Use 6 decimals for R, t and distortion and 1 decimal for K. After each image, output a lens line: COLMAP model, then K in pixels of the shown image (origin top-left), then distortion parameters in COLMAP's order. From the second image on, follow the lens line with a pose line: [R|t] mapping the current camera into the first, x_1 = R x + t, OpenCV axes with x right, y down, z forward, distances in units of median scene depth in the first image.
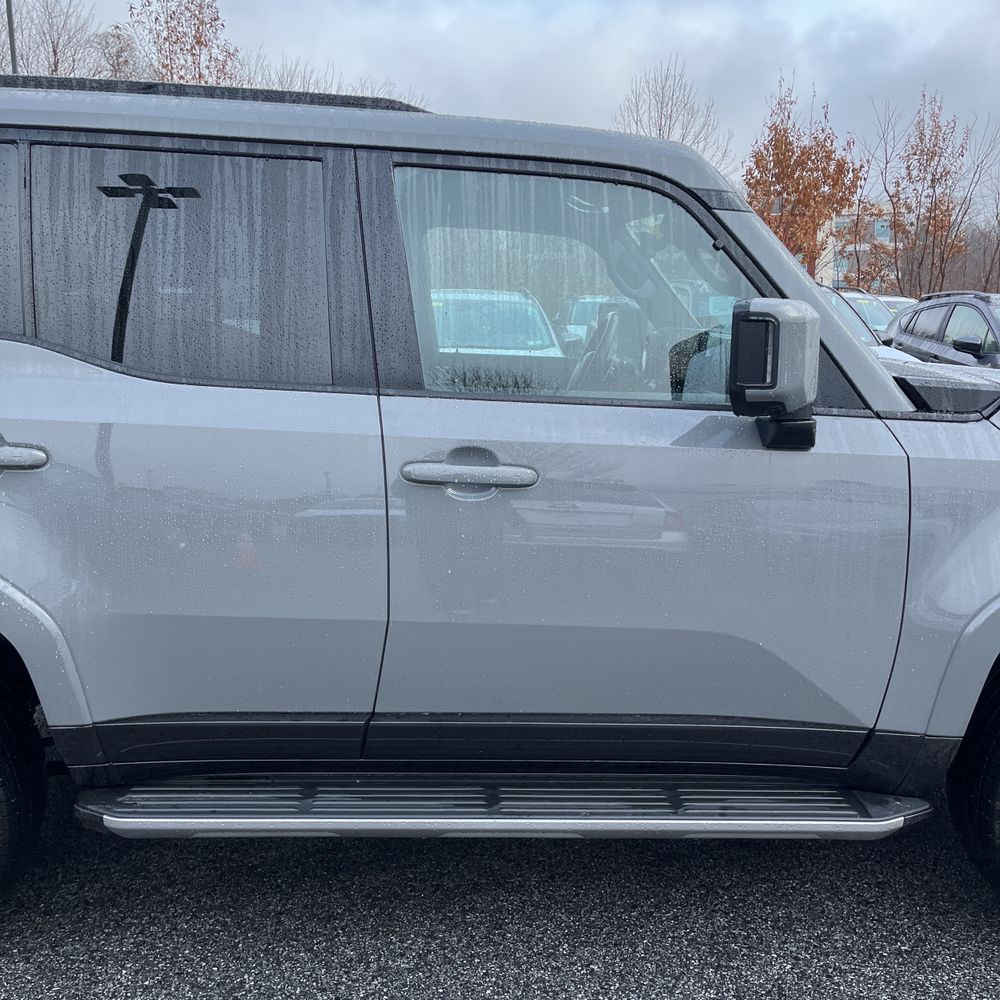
lens RADIAL K [[1044.6, 0, 500.0], [0, 1044.6, 500.0], [0, 0, 1]] dist [0.078013, -0.113066]
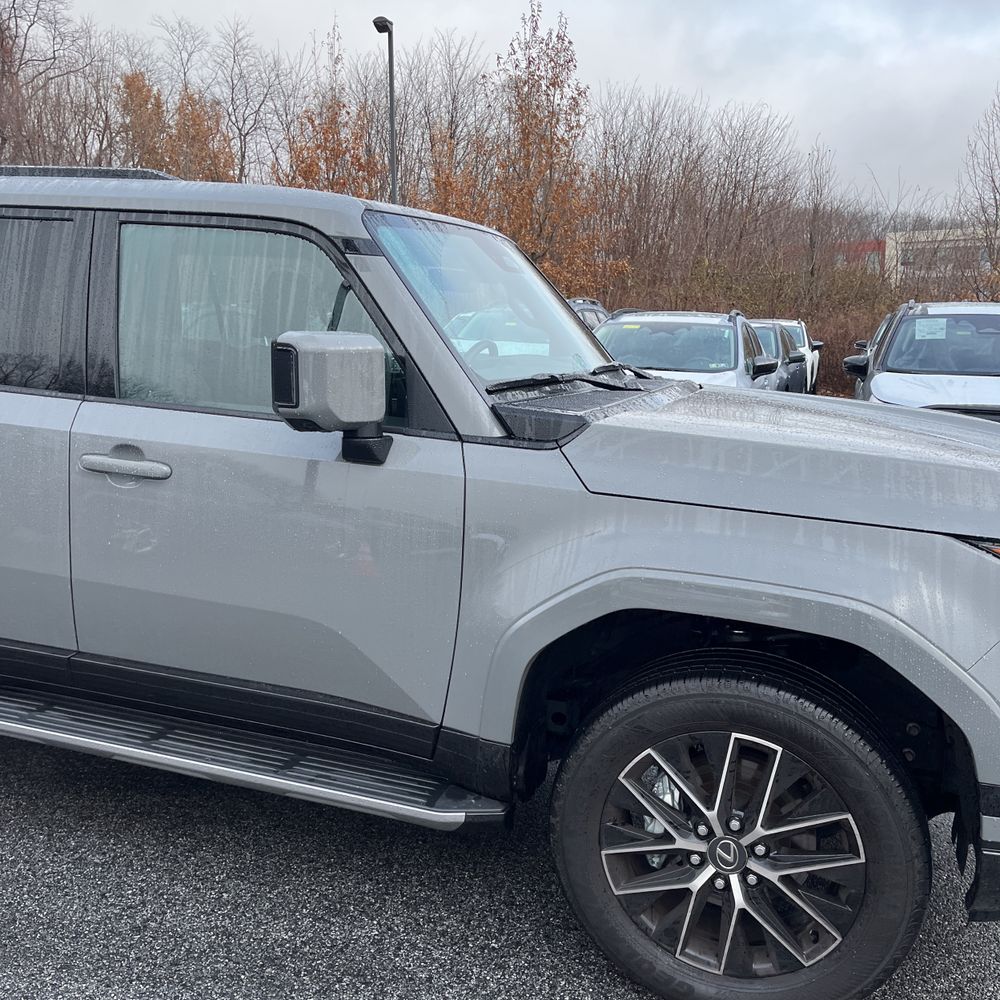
lens RADIAL K [[1043.9, 0, 469.4], [0, 1043.9, 473.6], [0, 0, 1]] dist [0.025293, -0.002884]
pose [[0.921972, 0.065942, -0.381602, 0.774352], [-0.081611, 0.996351, -0.025004, -0.017173], [0.378560, 0.054196, 0.923989, 0.001067]]
